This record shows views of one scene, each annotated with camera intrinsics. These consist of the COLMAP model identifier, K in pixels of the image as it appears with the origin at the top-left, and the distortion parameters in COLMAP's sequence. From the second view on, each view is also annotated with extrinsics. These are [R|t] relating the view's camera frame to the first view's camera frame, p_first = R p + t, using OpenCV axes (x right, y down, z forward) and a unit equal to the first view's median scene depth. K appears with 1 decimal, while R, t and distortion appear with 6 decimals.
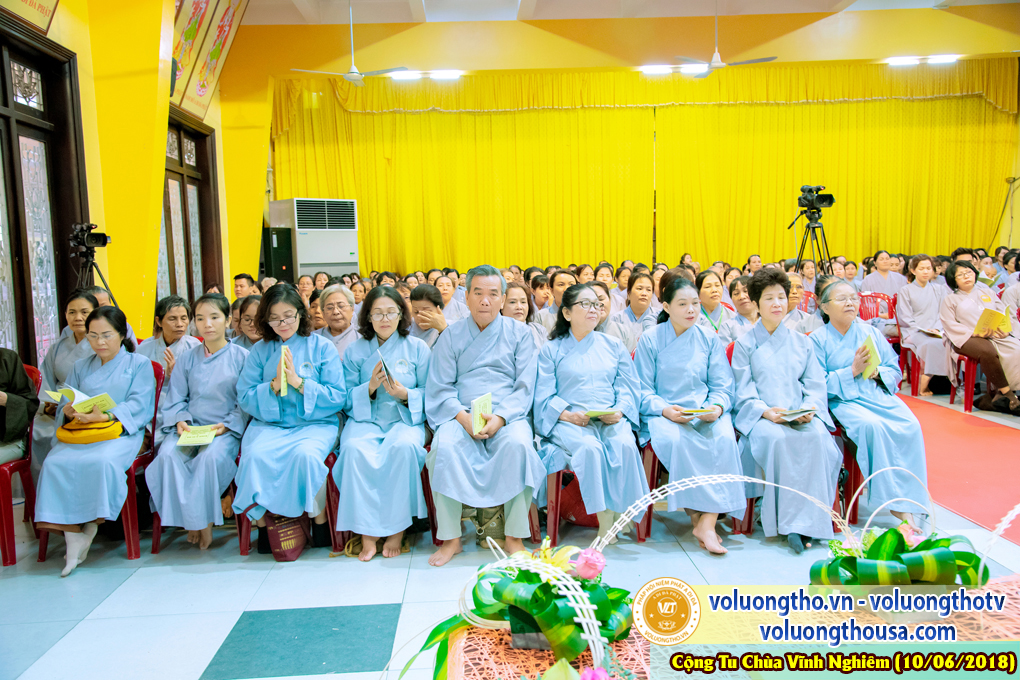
lens RADIAL K [[931.1, 0, 510.0], [0, 931.1, 340.0], [0, 0, 1]] dist [0.058620, 0.009962]
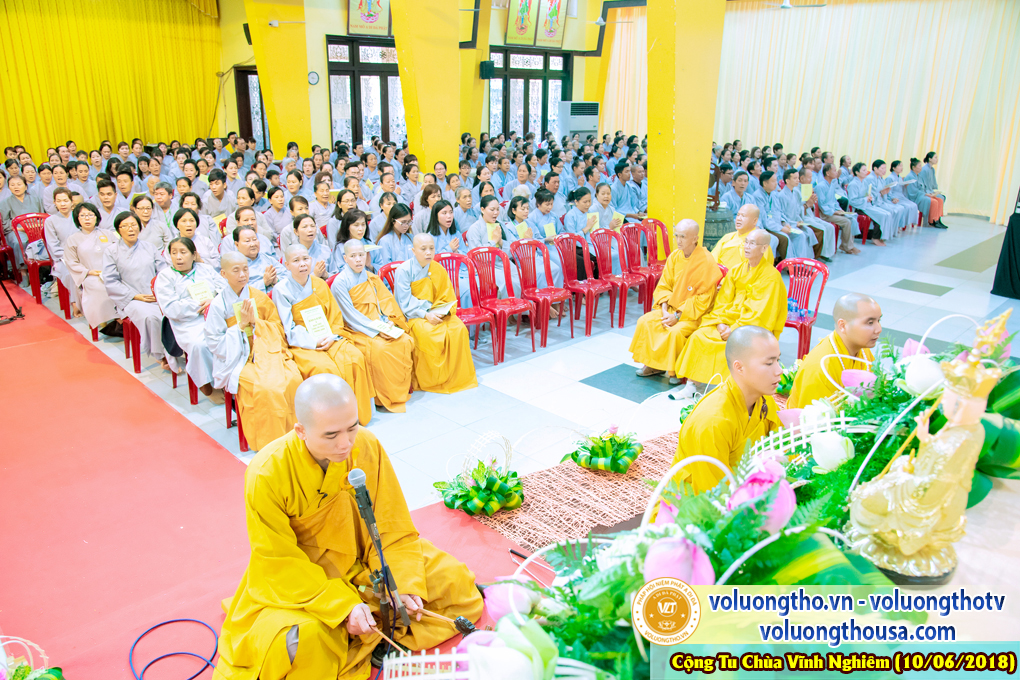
lens RADIAL K [[748.3, 0, 510.0], [0, 748.3, 340.0], [0, 0, 1]] dist [-0.048702, 0.004111]
pose [[0.738610, -0.178719, 0.650011, 0.153480], [0.020051, 0.969616, 0.243810, -0.075127], [-0.673835, -0.167047, 0.719752, 0.002433]]
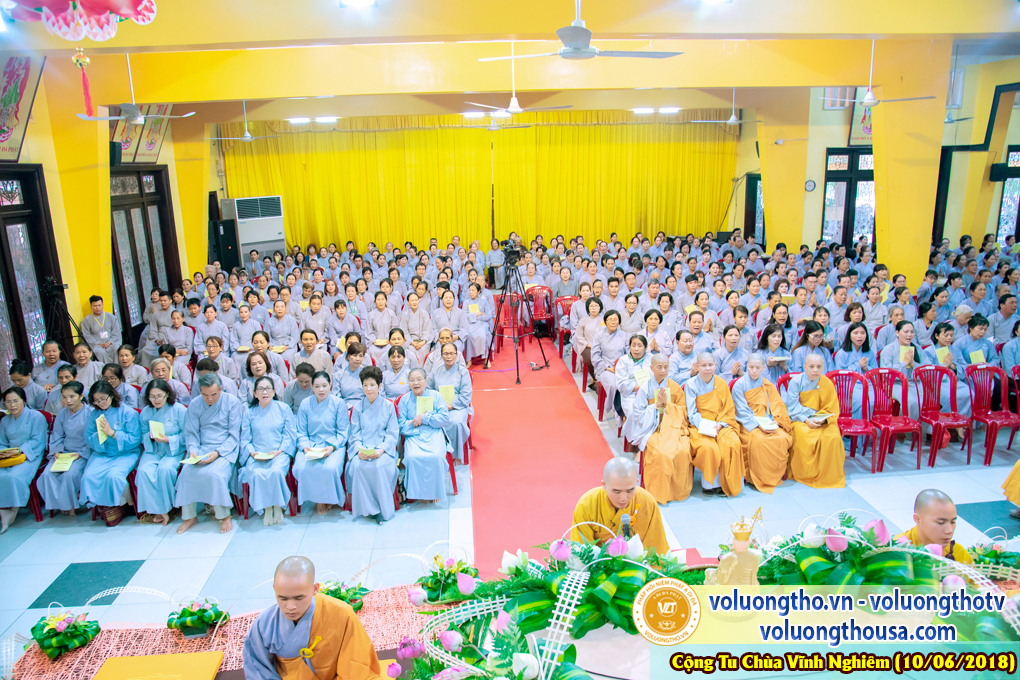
lens RADIAL K [[707.9, 0, 510.0], [0, 707.9, 340.0], [0, 0, 1]] dist [-0.098162, 0.058914]
pose [[0.999427, -0.007002, 0.033125, 0.175473], [0.001612, 0.987113, 0.160017, -0.120234], [-0.033818, -0.159872, 0.986558, -0.121837]]
